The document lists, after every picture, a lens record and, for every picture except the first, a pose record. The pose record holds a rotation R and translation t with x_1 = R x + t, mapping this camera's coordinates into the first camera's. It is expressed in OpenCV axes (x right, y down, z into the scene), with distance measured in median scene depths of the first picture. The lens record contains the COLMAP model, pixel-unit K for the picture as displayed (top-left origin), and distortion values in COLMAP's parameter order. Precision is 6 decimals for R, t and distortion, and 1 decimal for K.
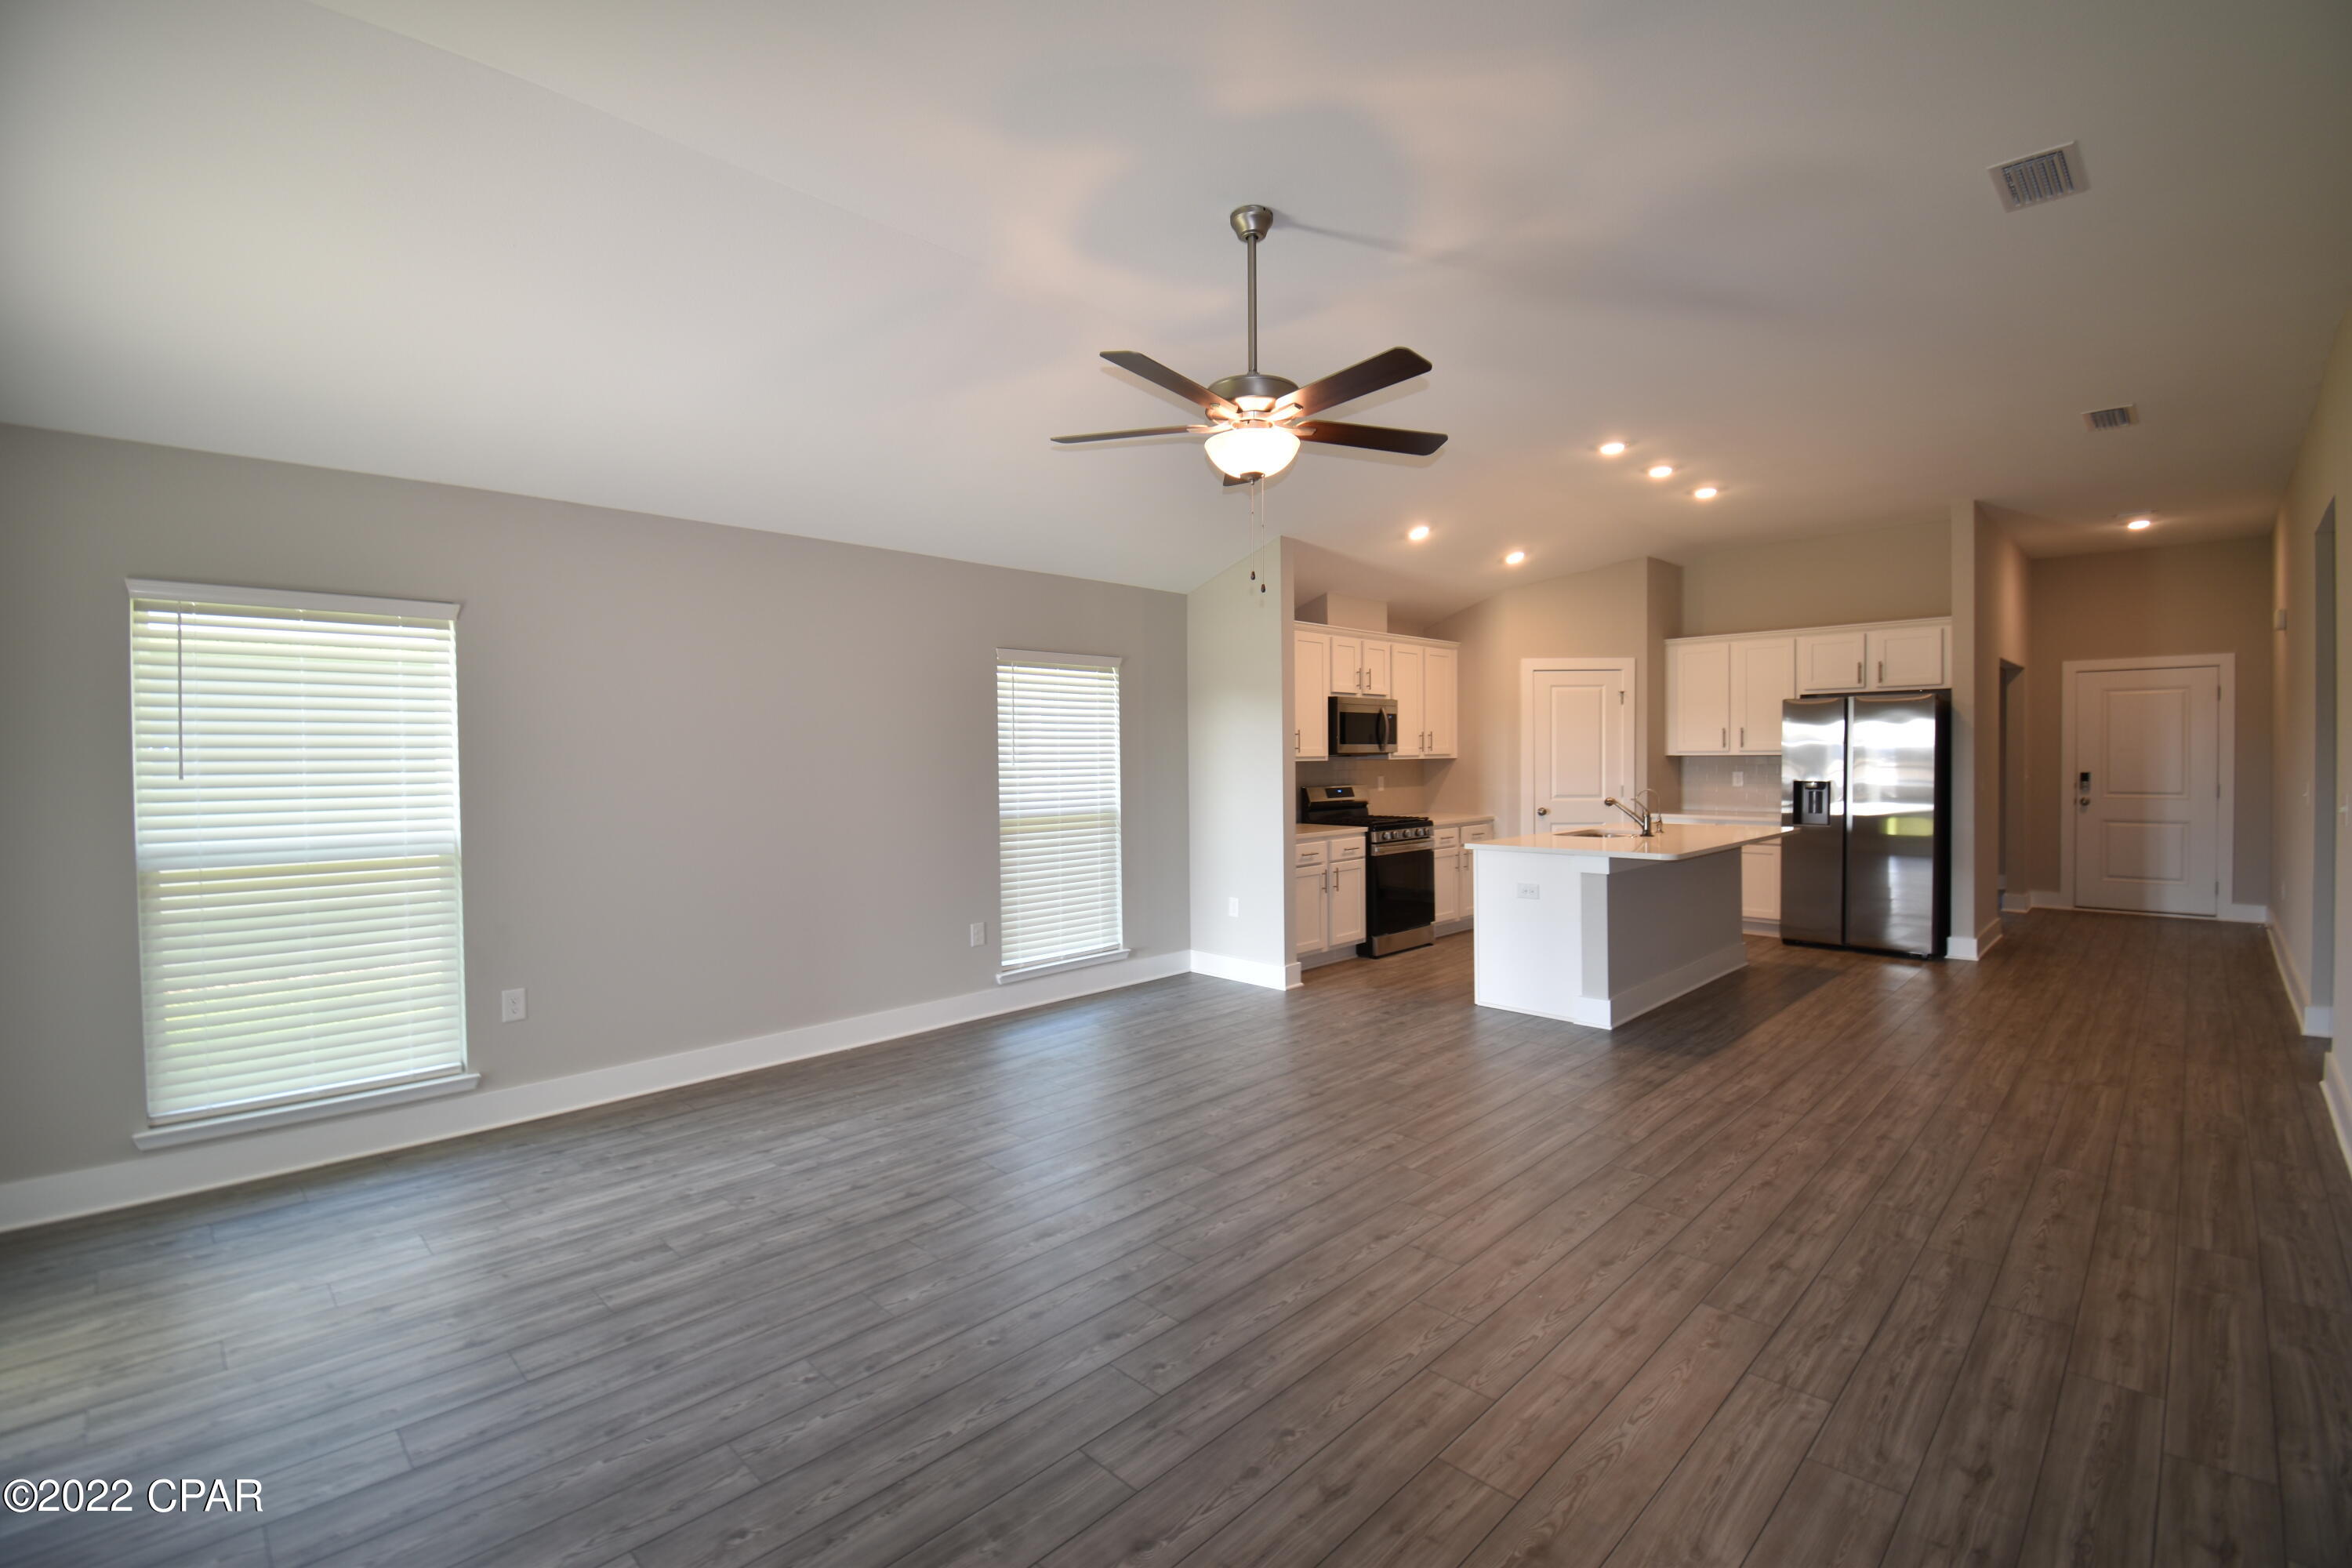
lens RADIAL K [[1034.0, 0, 1187.4], [0, 1034.0, 771.9], [0, 0, 1]] dist [0.020554, -0.026726]
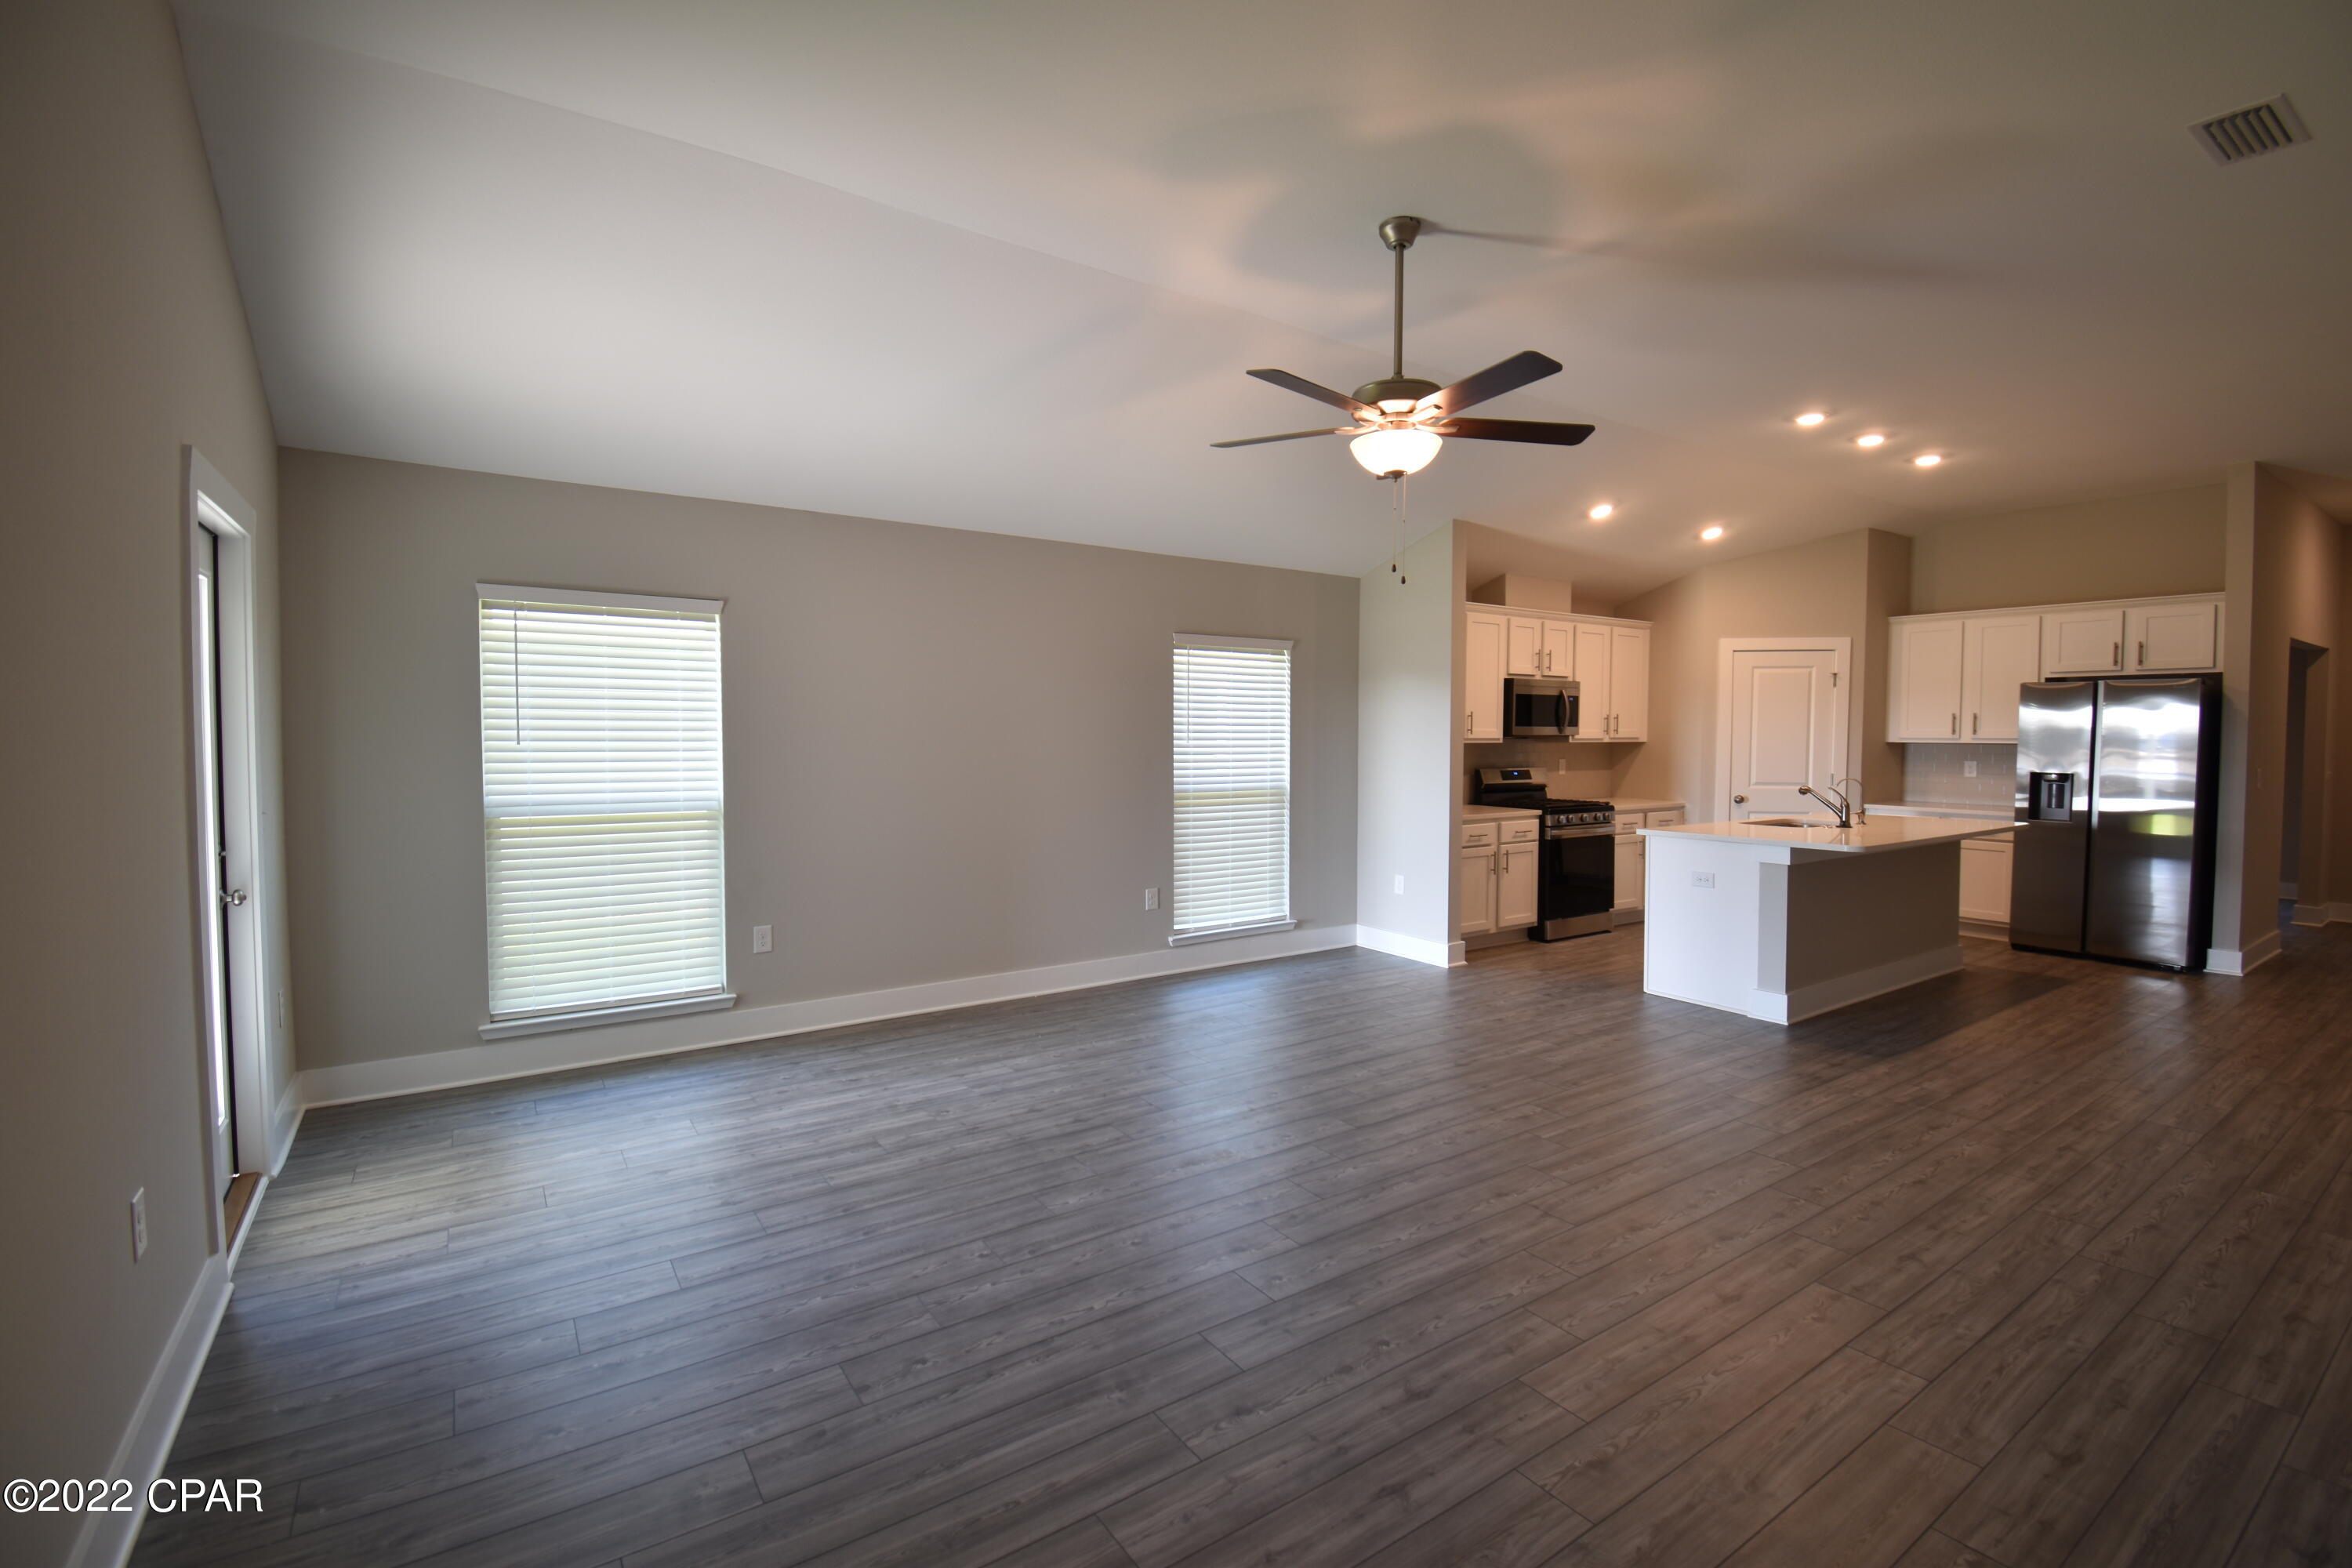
lens RADIAL K [[1034.0, 0, 1187.4], [0, 1034.0, 771.9], [0, 0, 1]] dist [0.020554, -0.026726]
pose [[0.982020, 0.020111, -0.187702, 0.034096], [-0.016066, 0.999605, 0.023048, -0.001055], [0.188092, -0.019618, 0.981956, -0.050703]]
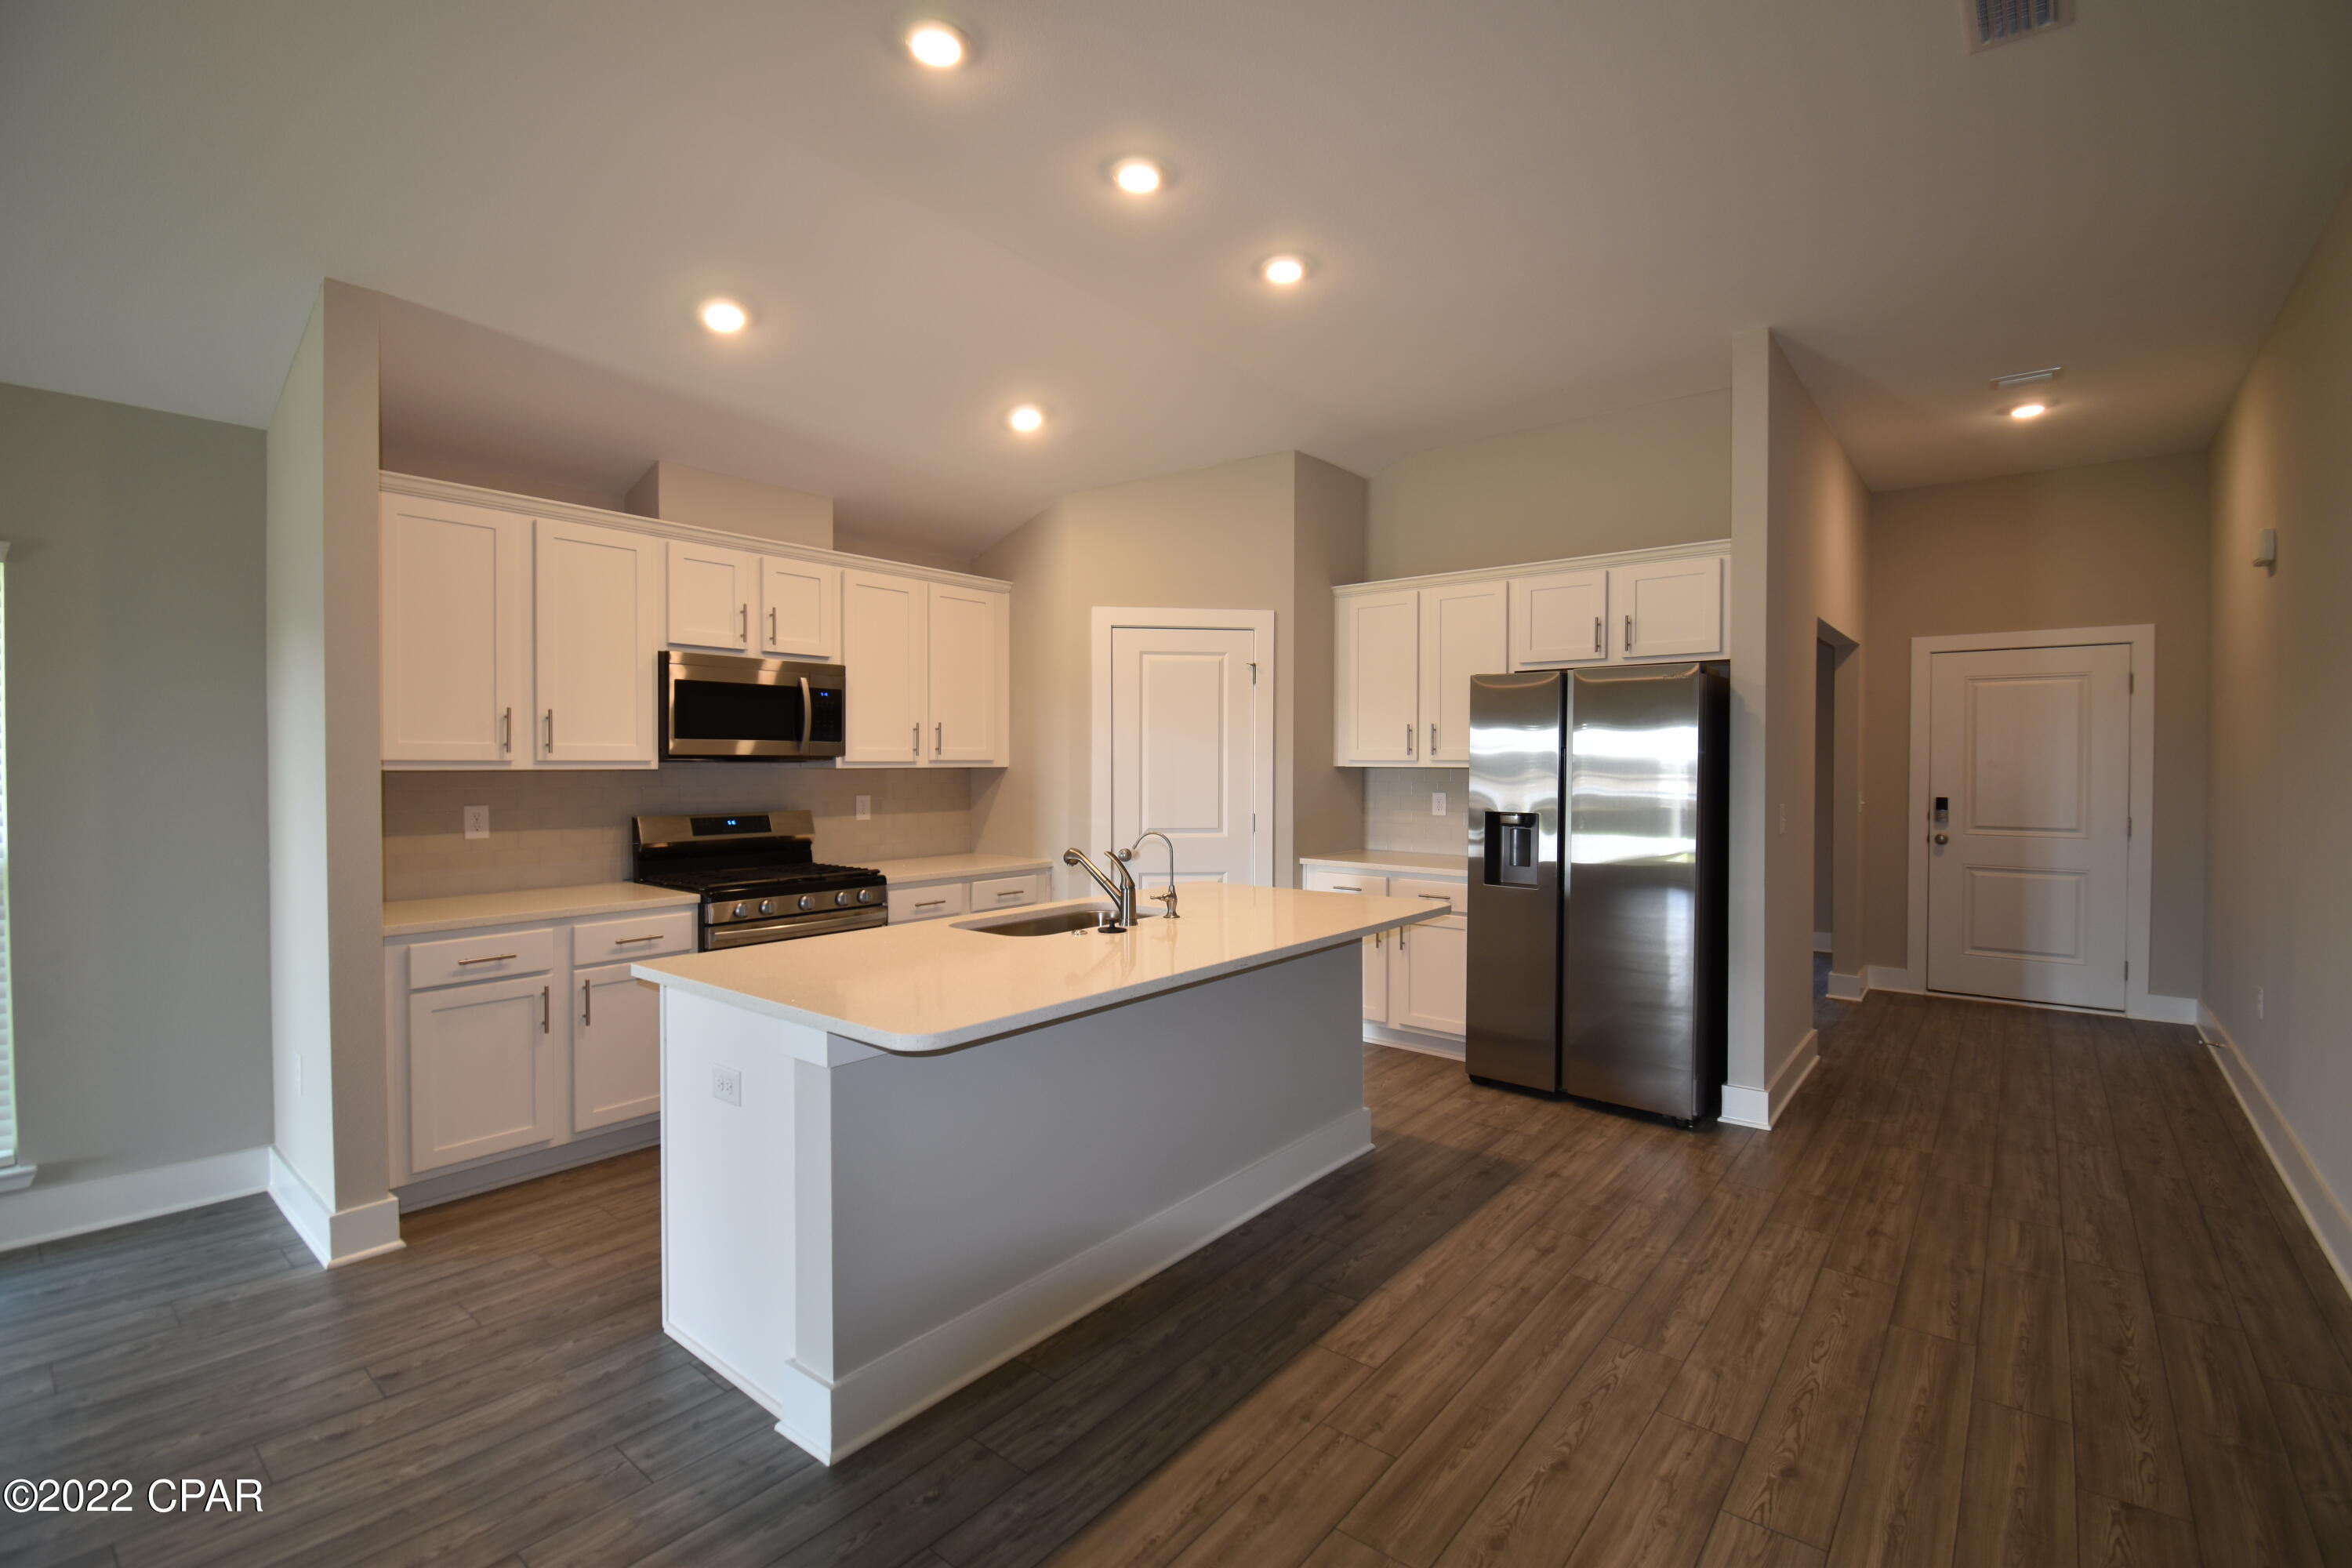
lens RADIAL K [[1034.0, 0, 1187.4], [0, 1034.0, 771.9], [0, 0, 1]] dist [0.020554, -0.026726]
pose [[0.995639, 0.010331, 0.092714, 0.485802], [-0.009737, 0.999929, -0.006857, -0.011197], [-0.092778, 0.005924, 0.995669, 0.574440]]
